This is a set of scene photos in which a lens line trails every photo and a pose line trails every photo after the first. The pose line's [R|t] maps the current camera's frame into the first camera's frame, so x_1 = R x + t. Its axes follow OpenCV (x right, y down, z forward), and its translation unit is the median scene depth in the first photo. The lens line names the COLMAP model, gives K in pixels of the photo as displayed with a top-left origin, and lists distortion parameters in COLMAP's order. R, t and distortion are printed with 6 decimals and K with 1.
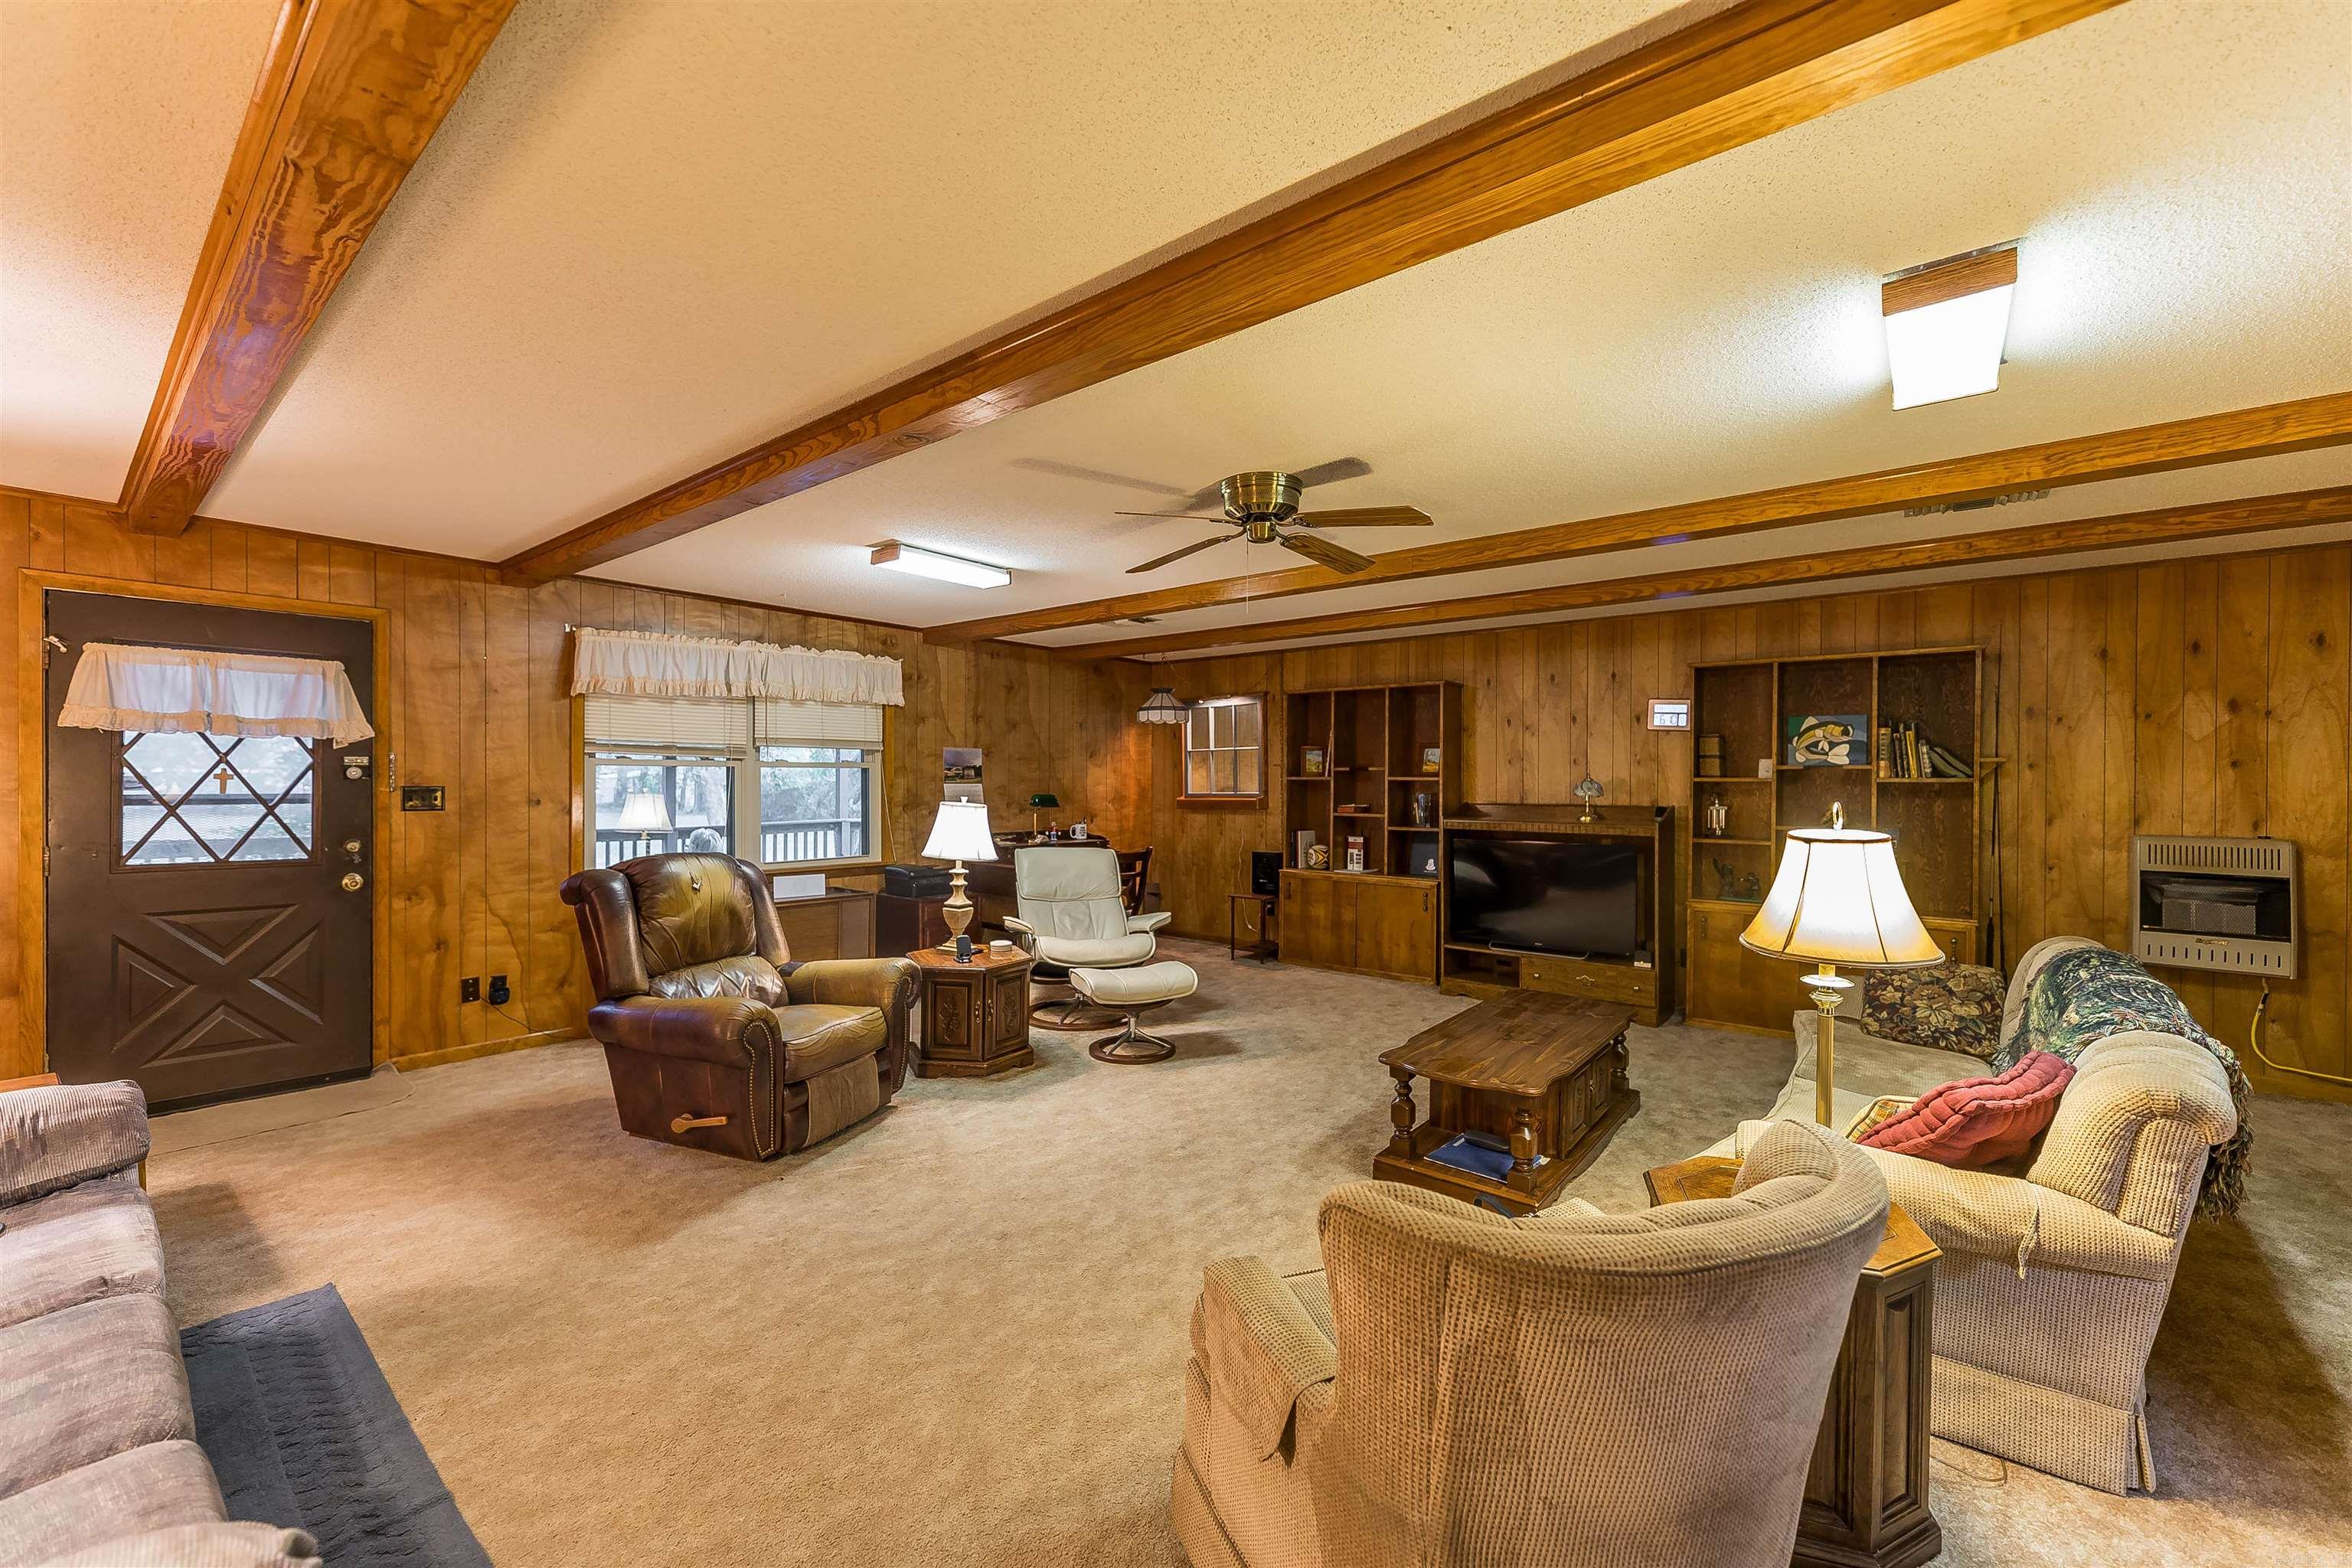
lens RADIAL K [[945.1, 0, 1174.2], [0, 945.1, 785.0], [0, 0, 1]] dist [-0.000612, 0.000731]
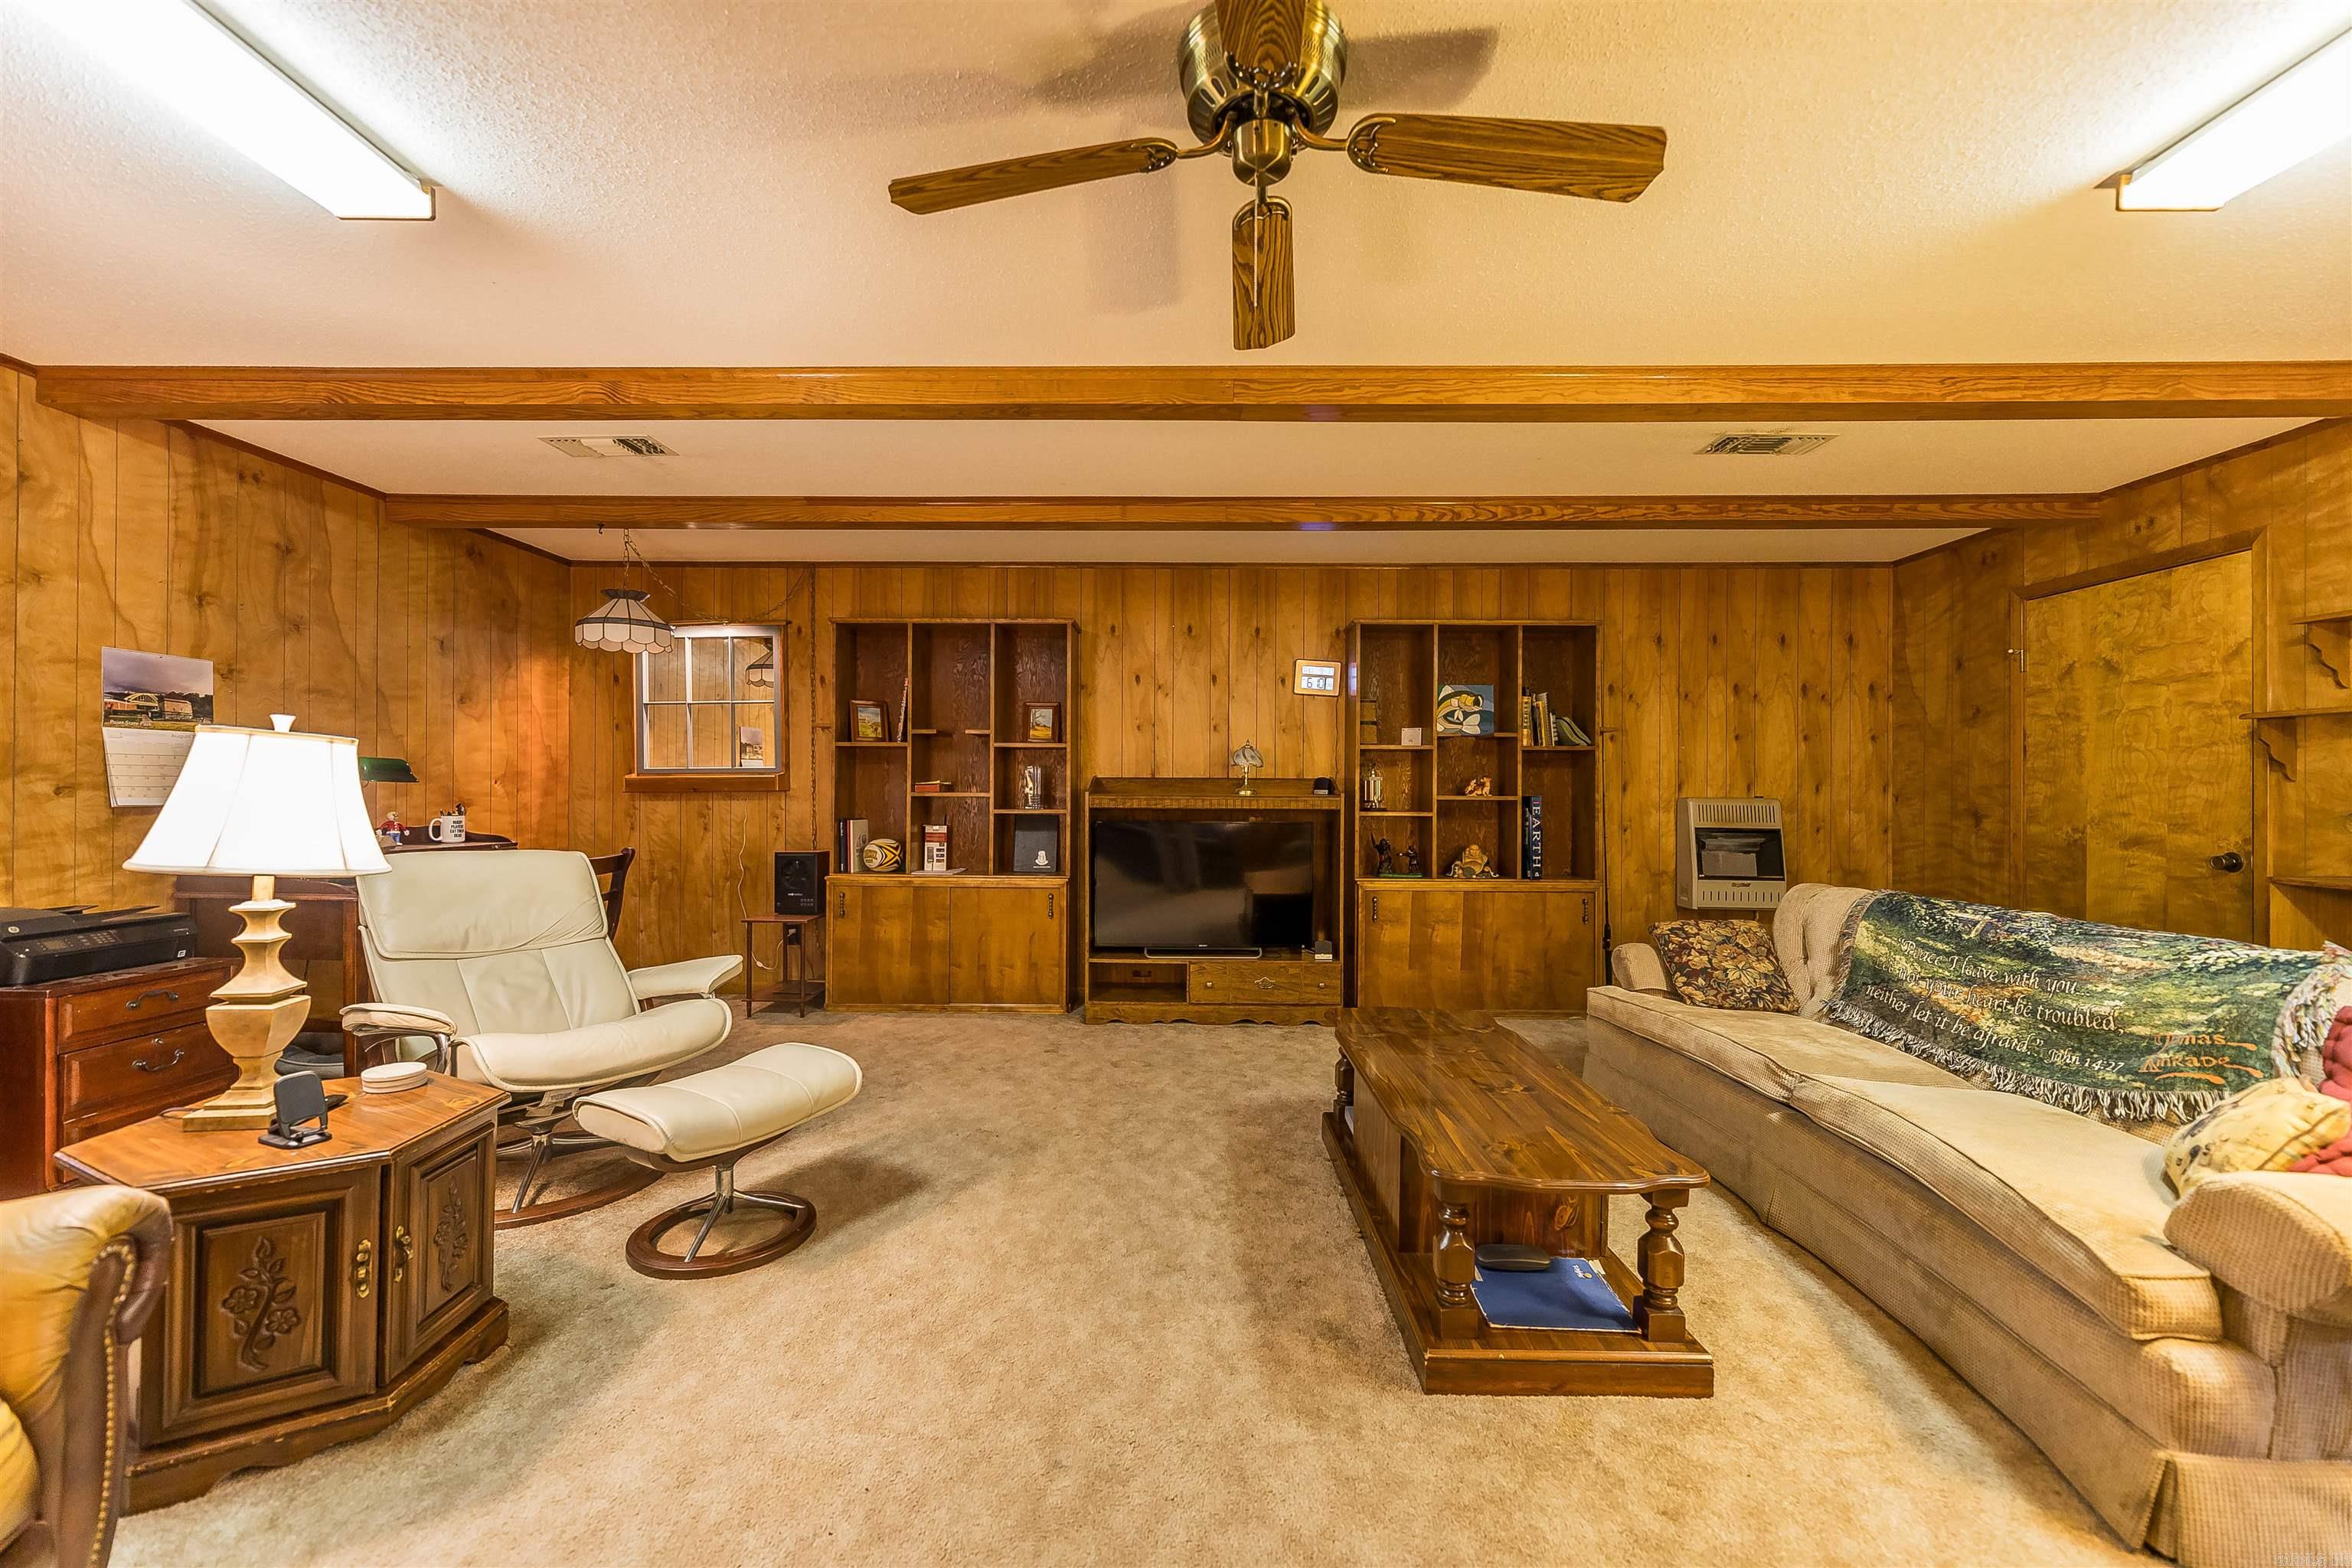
lens RADIAL K [[945.1, 0, 1185.6], [0, 945.1, 789.1], [0, 0, 1]] dist [-0.000612, 0.000731]
pose [[0.781680, 0.002185, 0.623676, -0.151998], [0.000903, 0.999989, -0.004635, 0.039873], [-0.623679, 0.004186, 0.781669, 0.403165]]
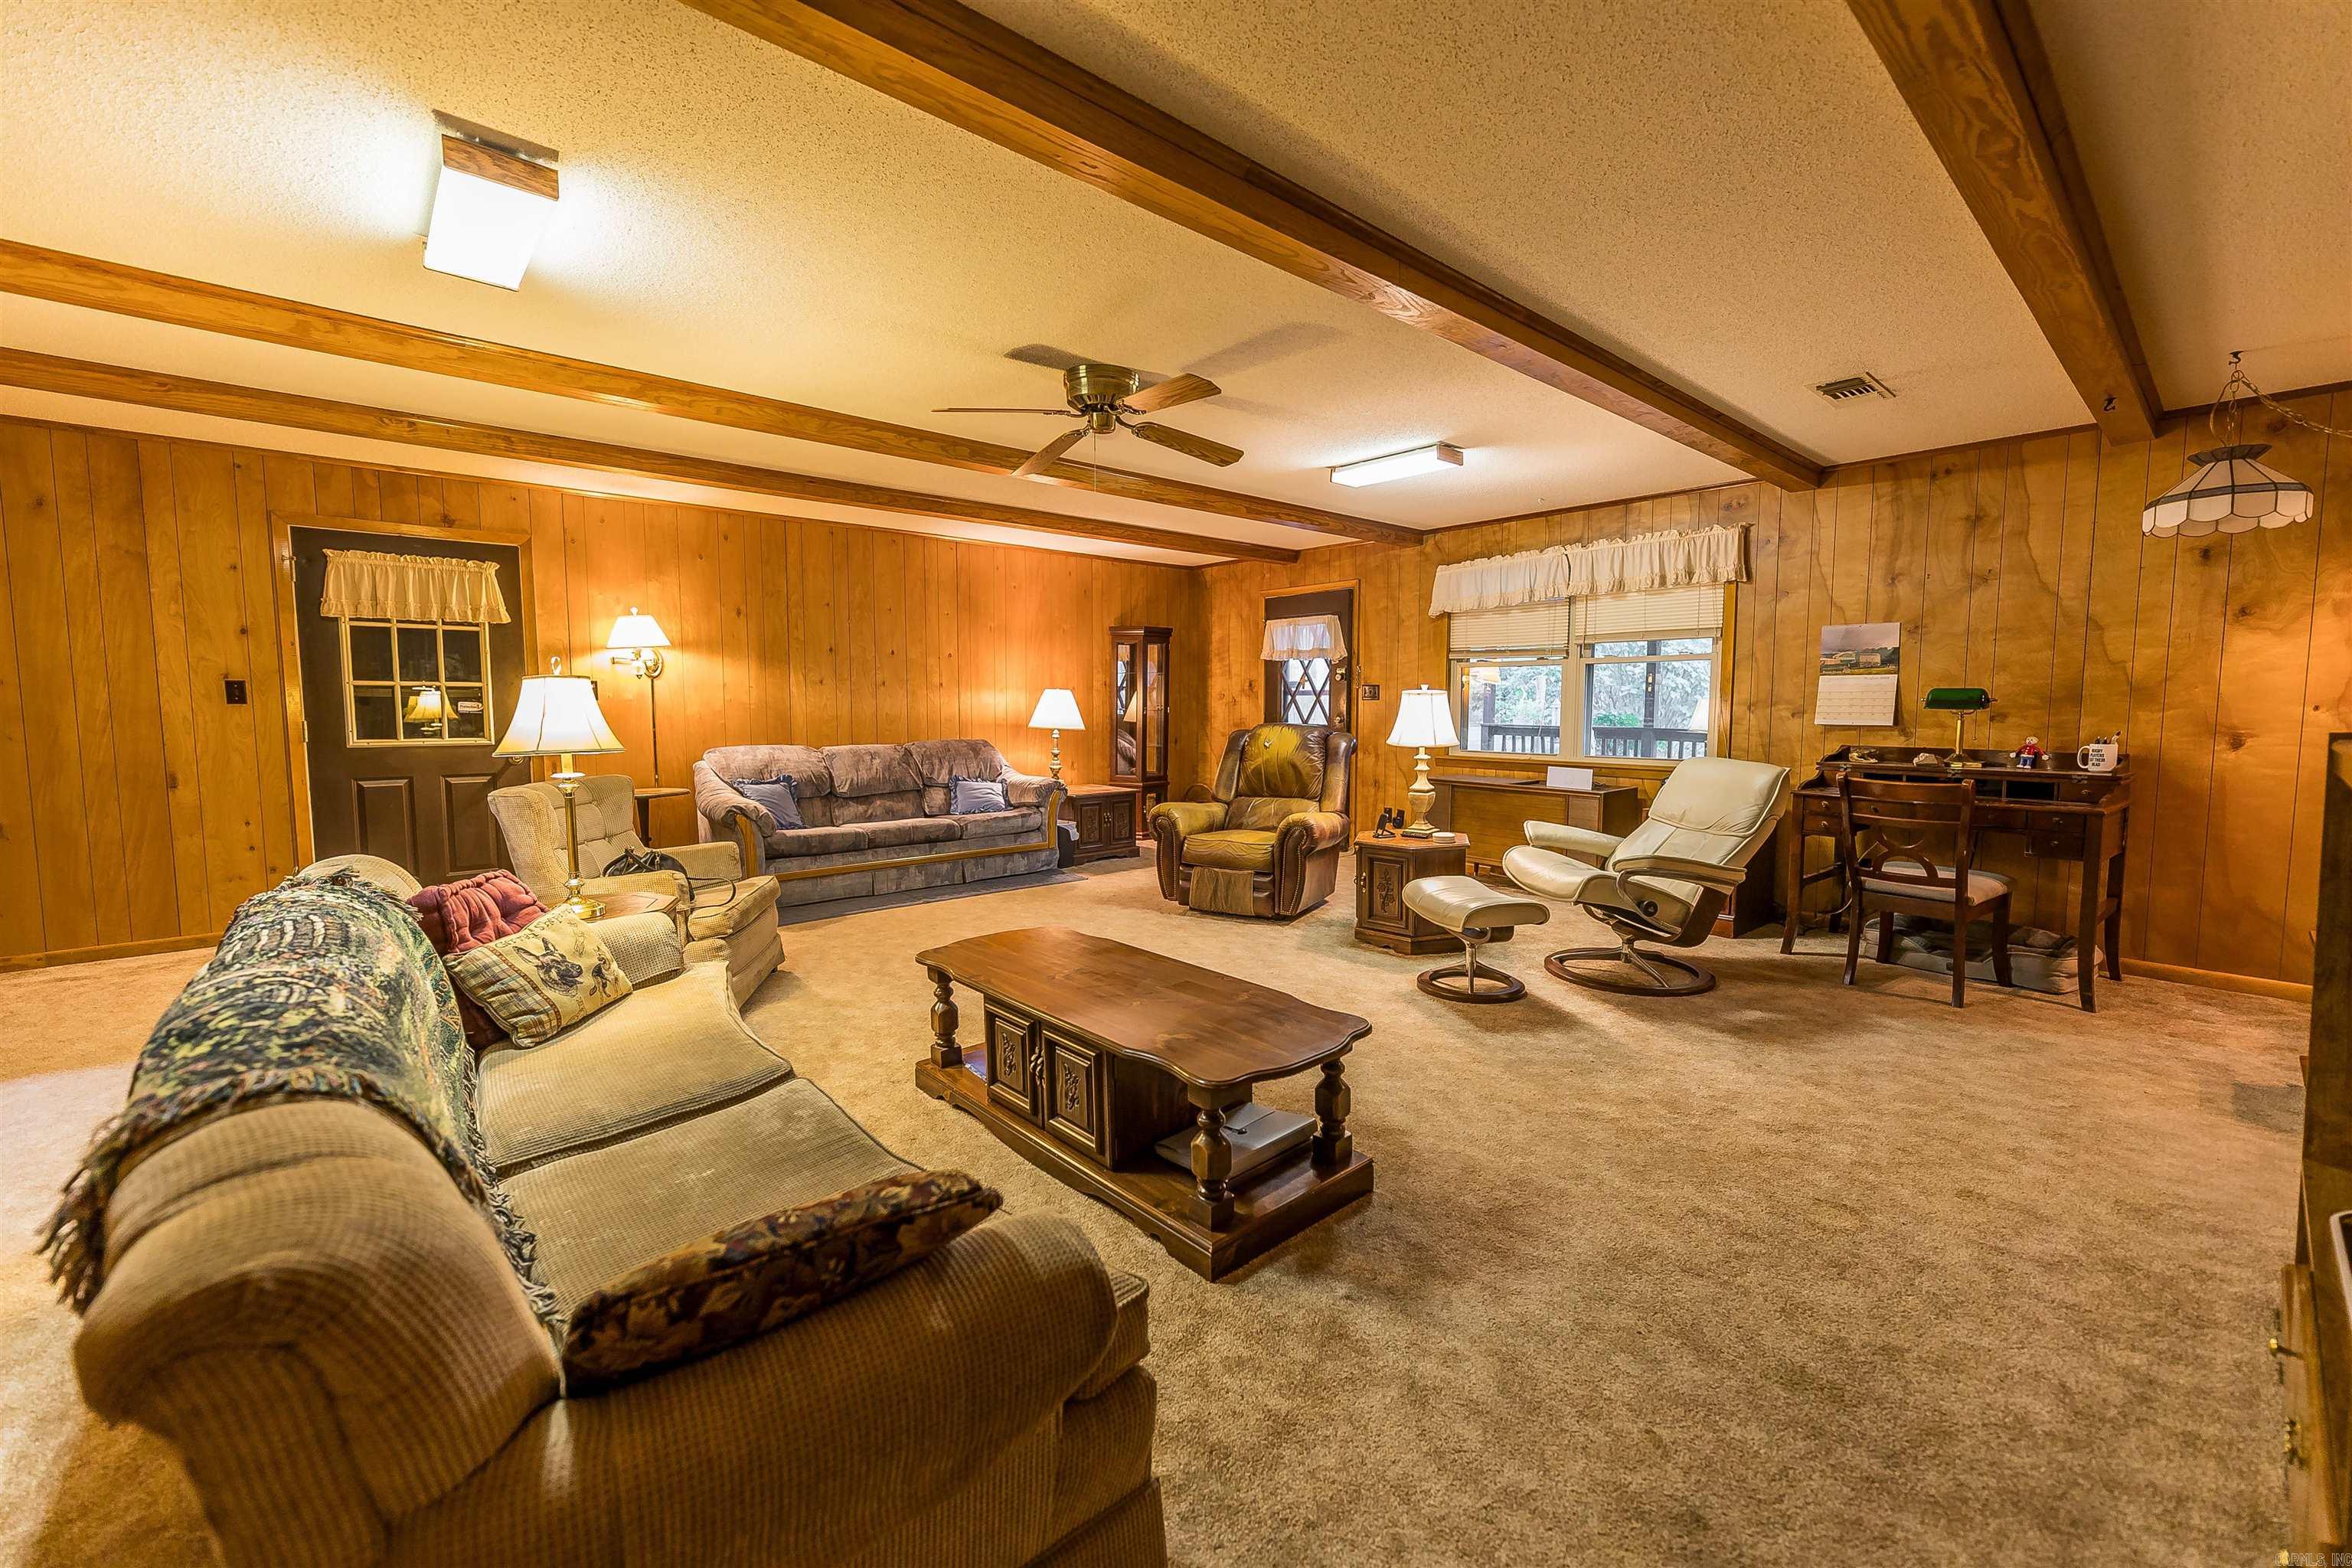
lens RADIAL K [[945.1, 0, 1195.7], [0, 945.1, 775.2], [0, 0, 1]] dist [-0.000612, 0.000731]
pose [[-0.155309, 0.072308, -0.985216, 0.723393], [-0.006626, 0.997219, 0.074233, 0.031466], [0.987844, 0.018057, -0.154398, 0.799468]]
